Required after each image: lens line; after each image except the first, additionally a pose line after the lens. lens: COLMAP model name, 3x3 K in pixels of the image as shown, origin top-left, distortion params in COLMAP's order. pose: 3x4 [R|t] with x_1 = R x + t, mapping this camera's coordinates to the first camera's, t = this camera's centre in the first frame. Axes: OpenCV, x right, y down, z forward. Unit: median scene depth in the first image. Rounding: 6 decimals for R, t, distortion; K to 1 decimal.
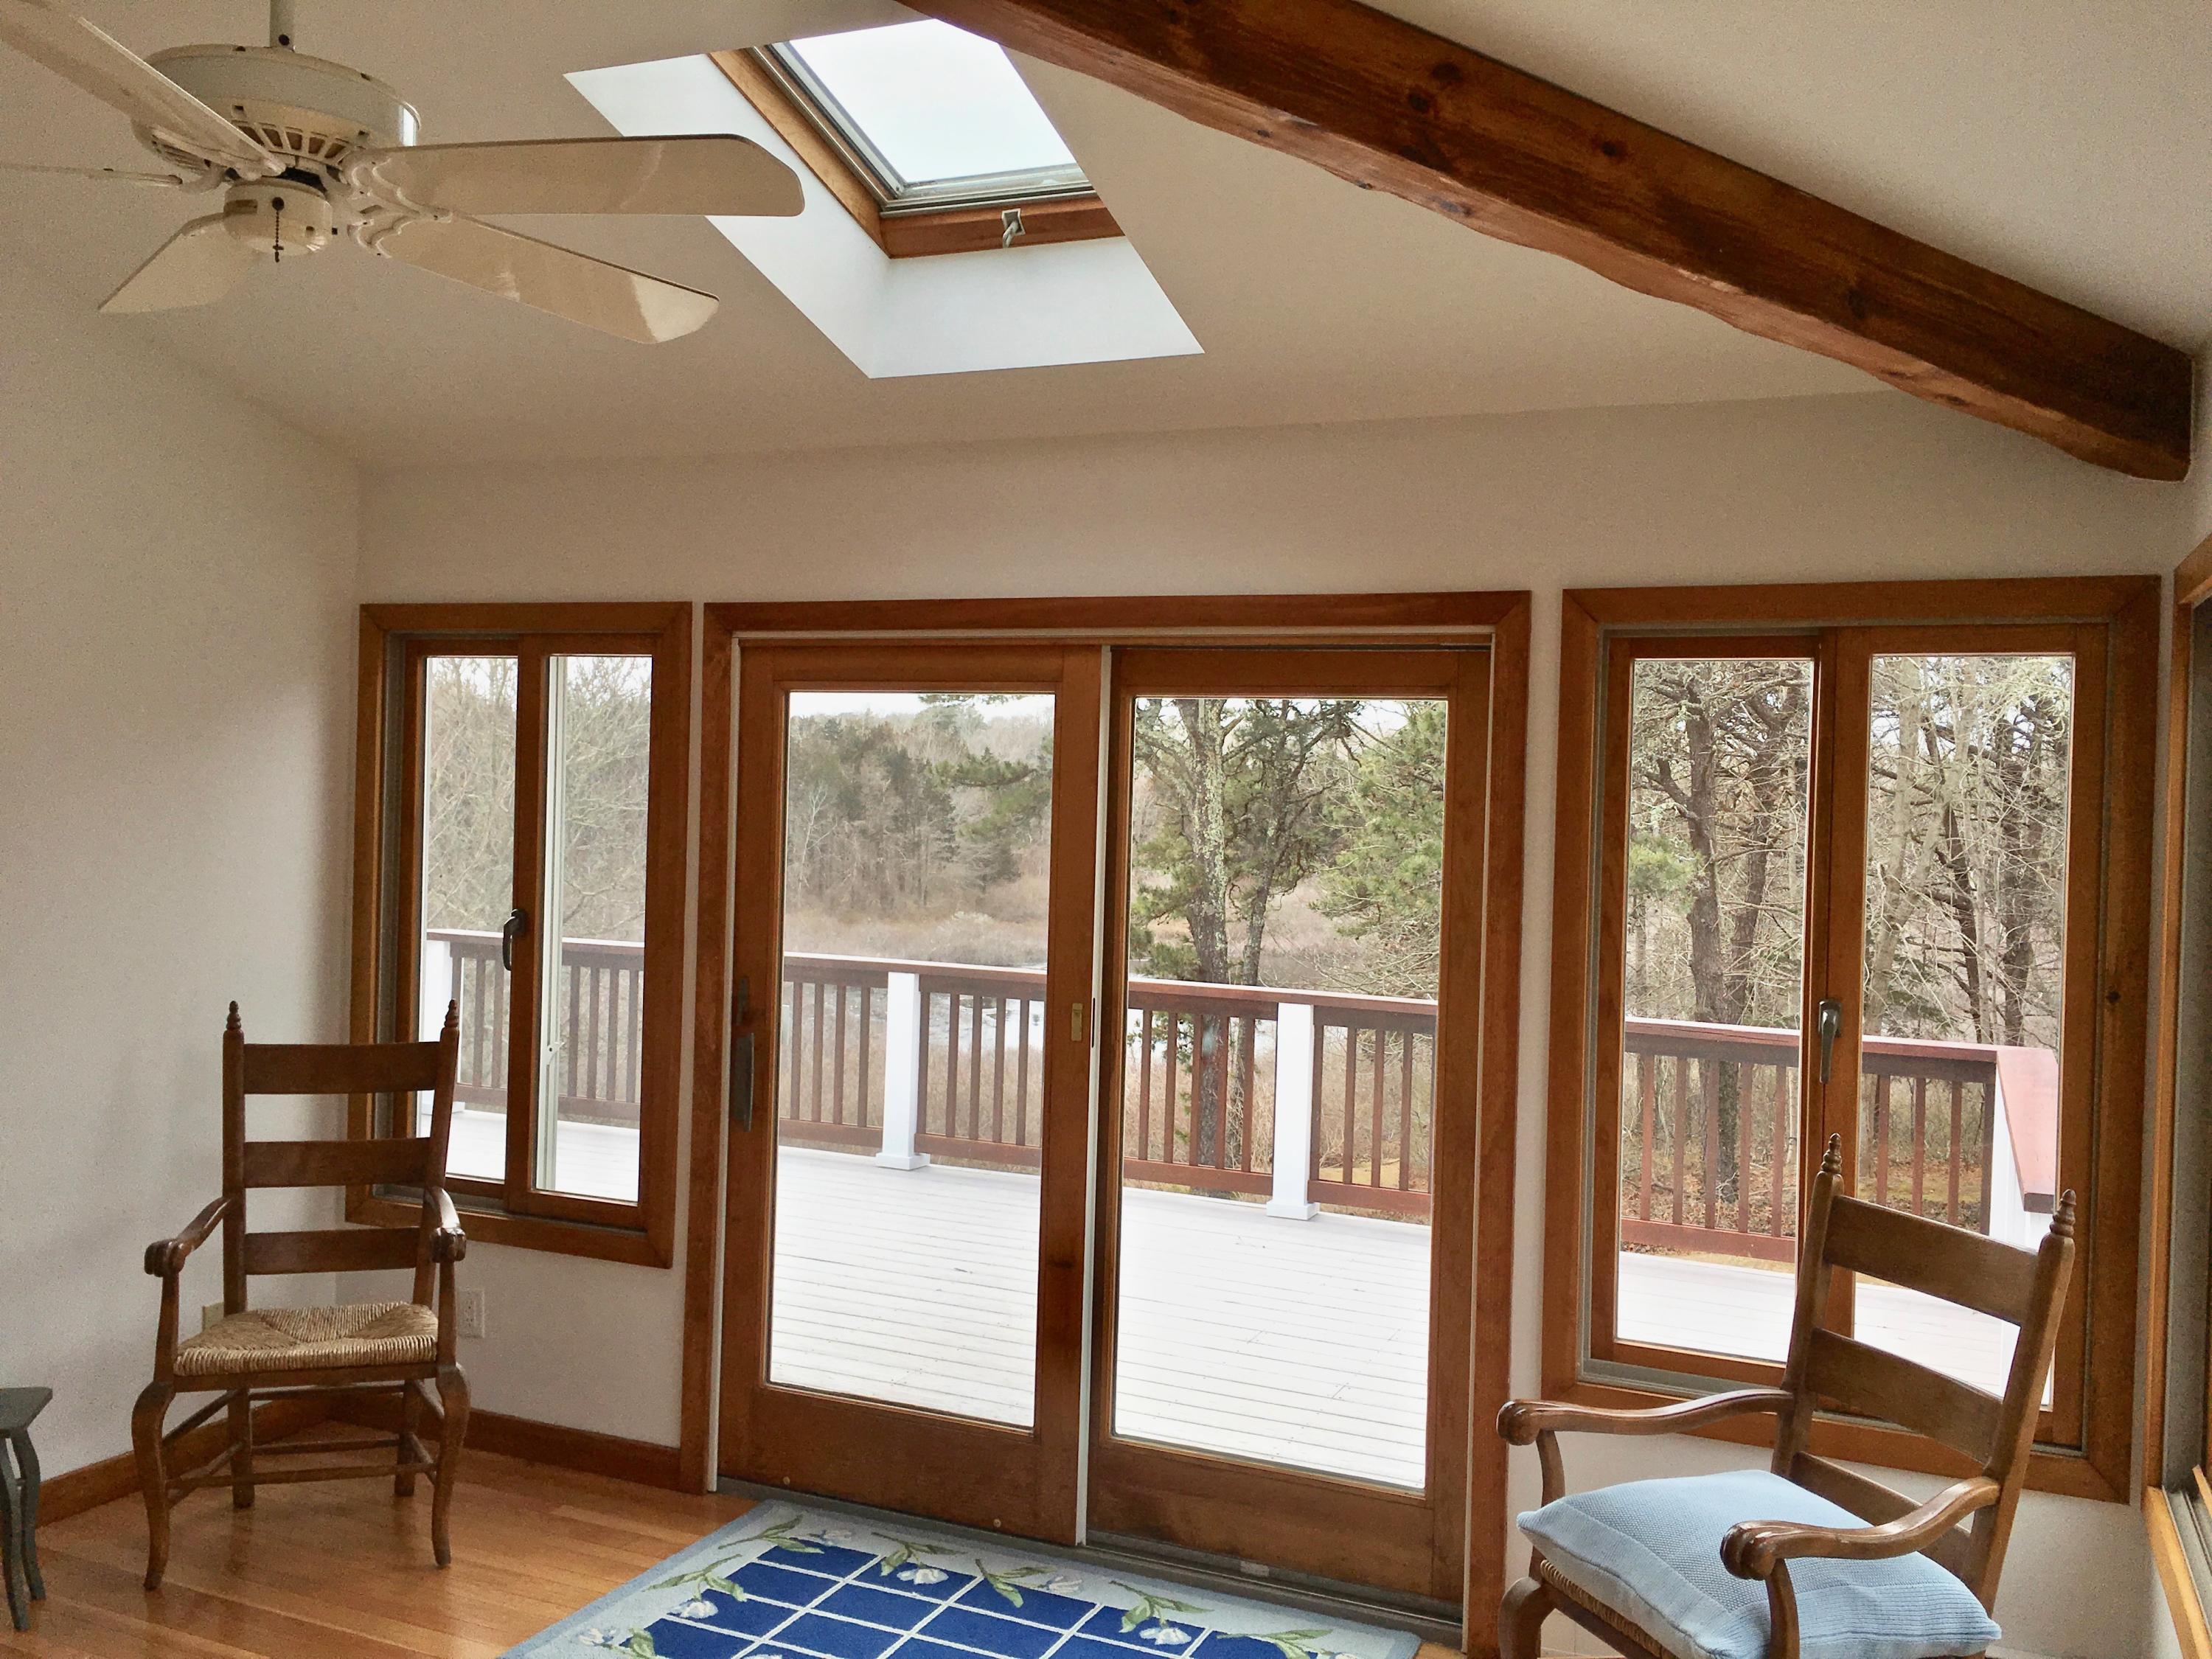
lens RADIAL K [[1895.9, 0, 1106.0], [0, 1895.9, 829.5], [0, 0, 1]] dist [0.099004, -0.138105]
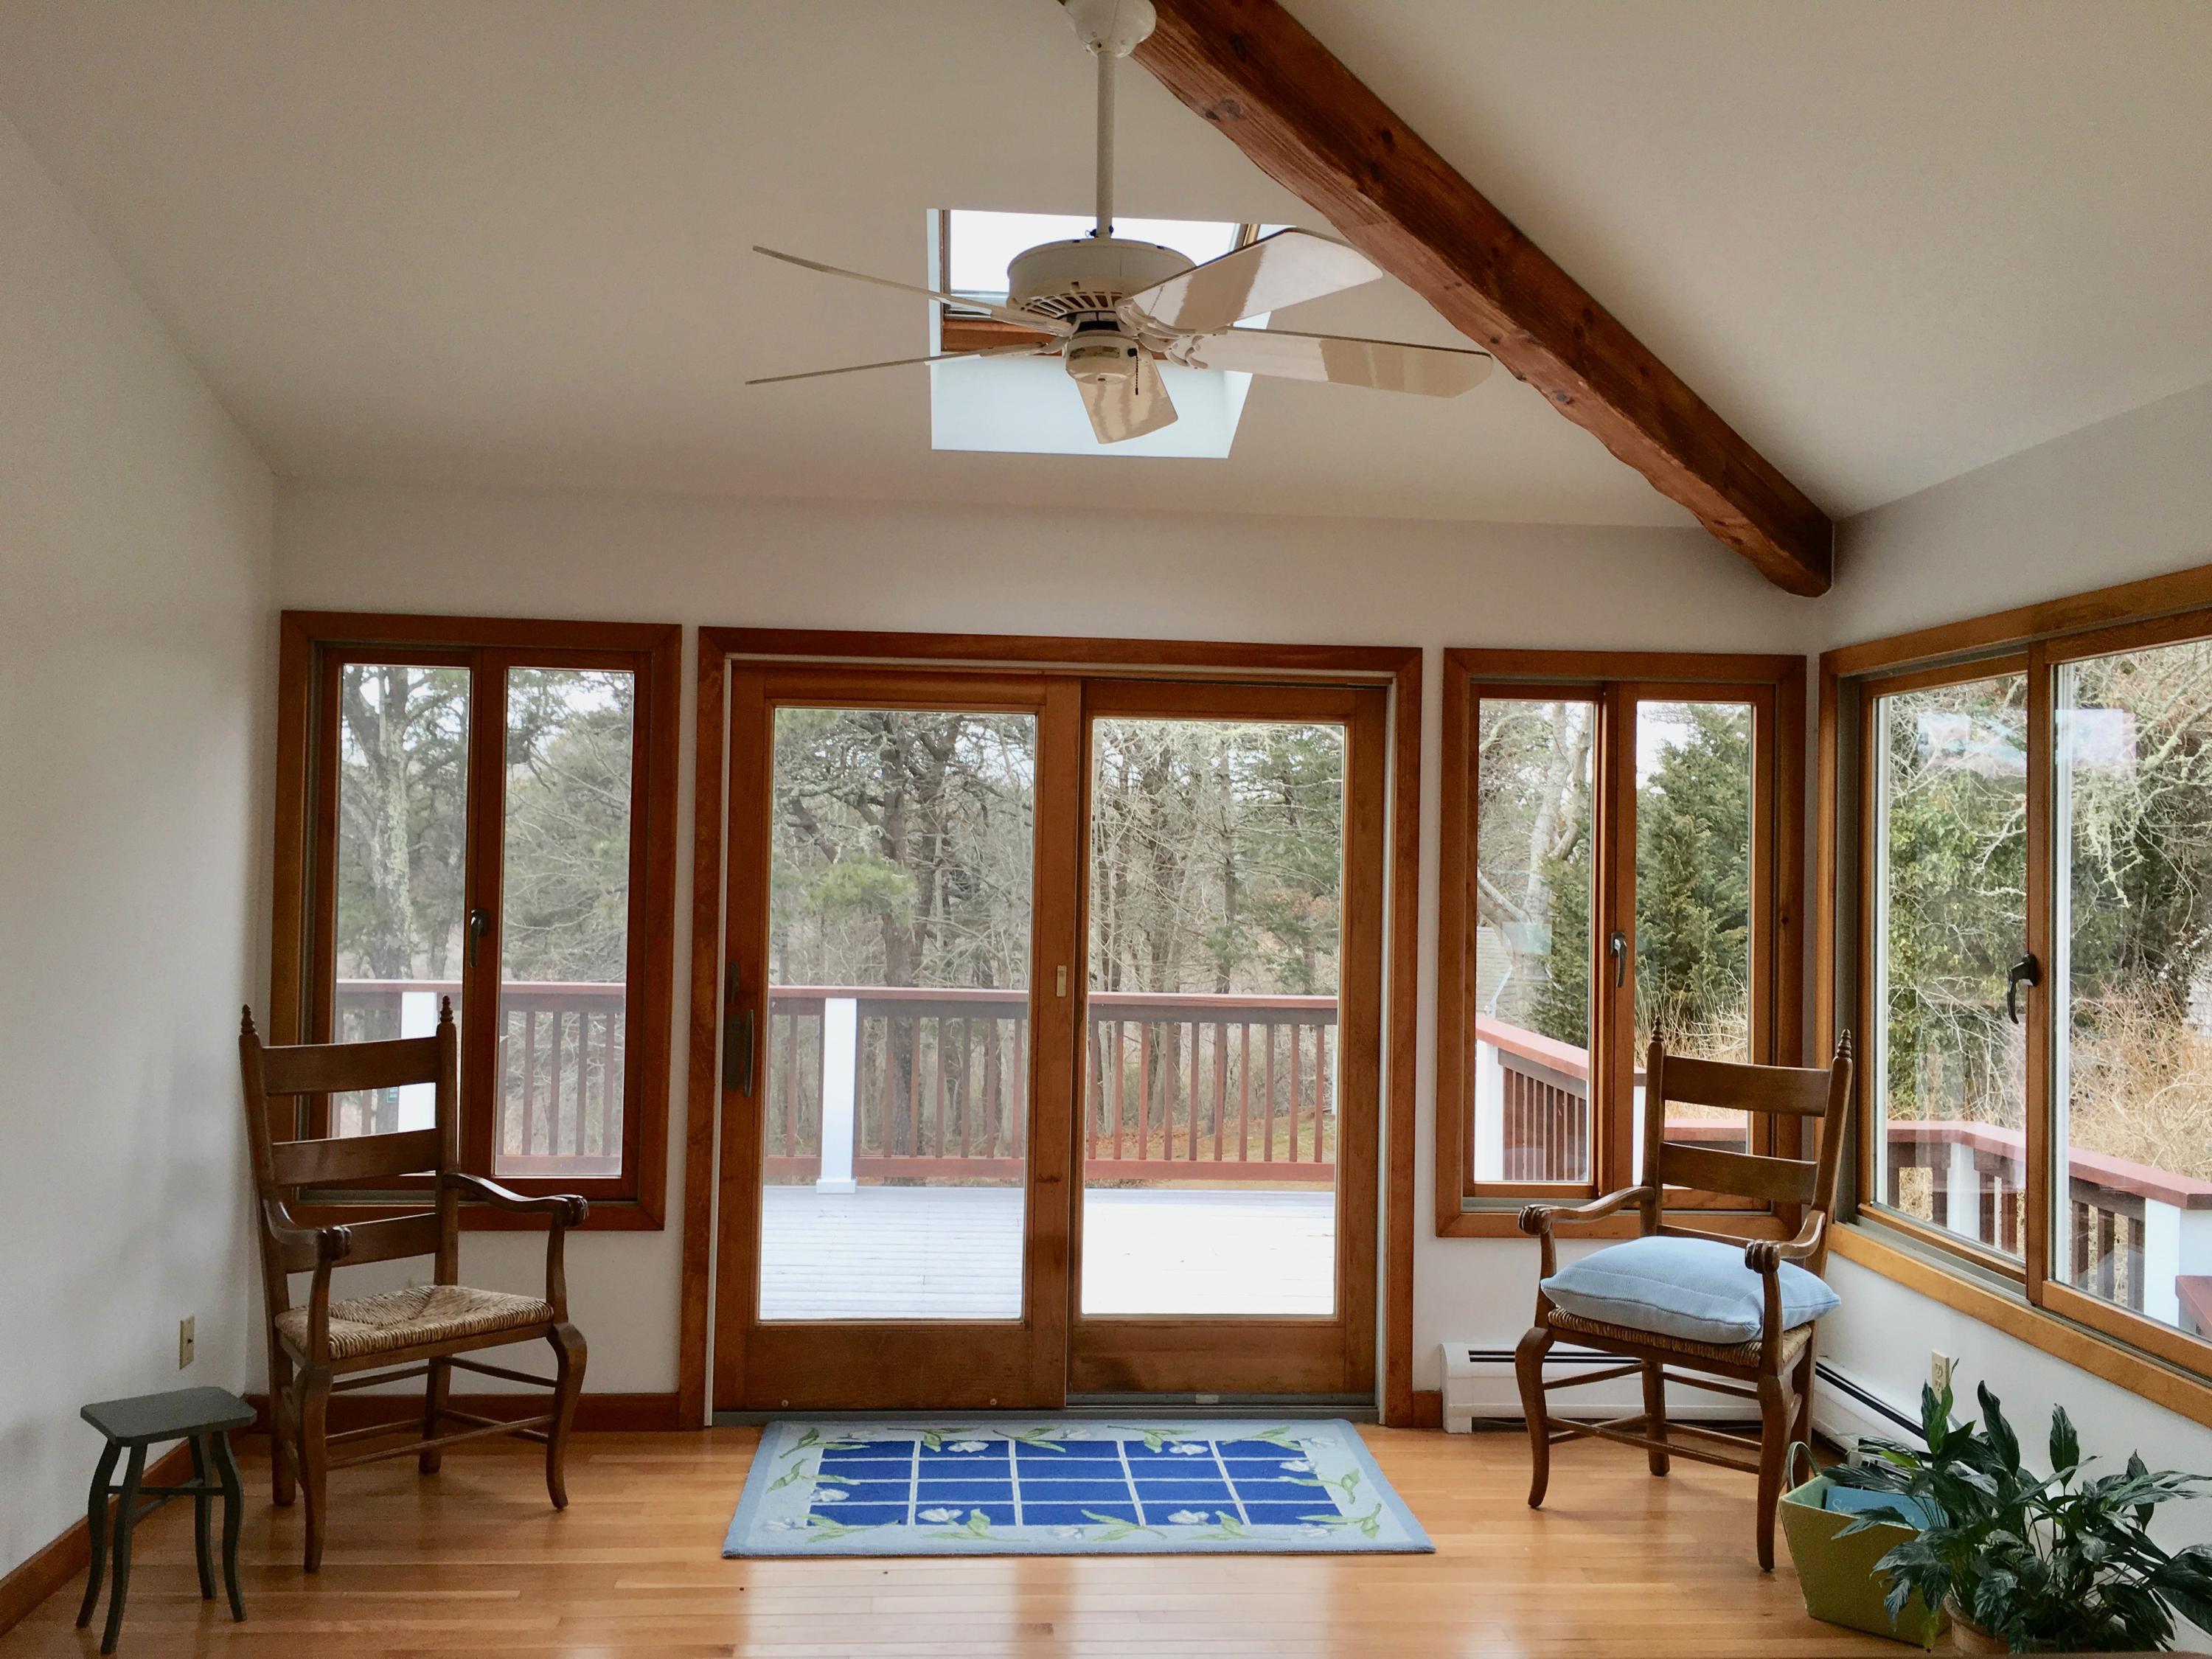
lens RADIAL K [[1895.9, 0, 1106.0], [0, 1895.9, 829.5], [0, 0, 1]] dist [0.099004, -0.138105]
pose [[0.880997, -0.007320, 0.473066, -0.572424], [0.014929, 0.999812, -0.012333, 0.018641], [-0.472887, 0.017927, 0.880941, -0.099965]]
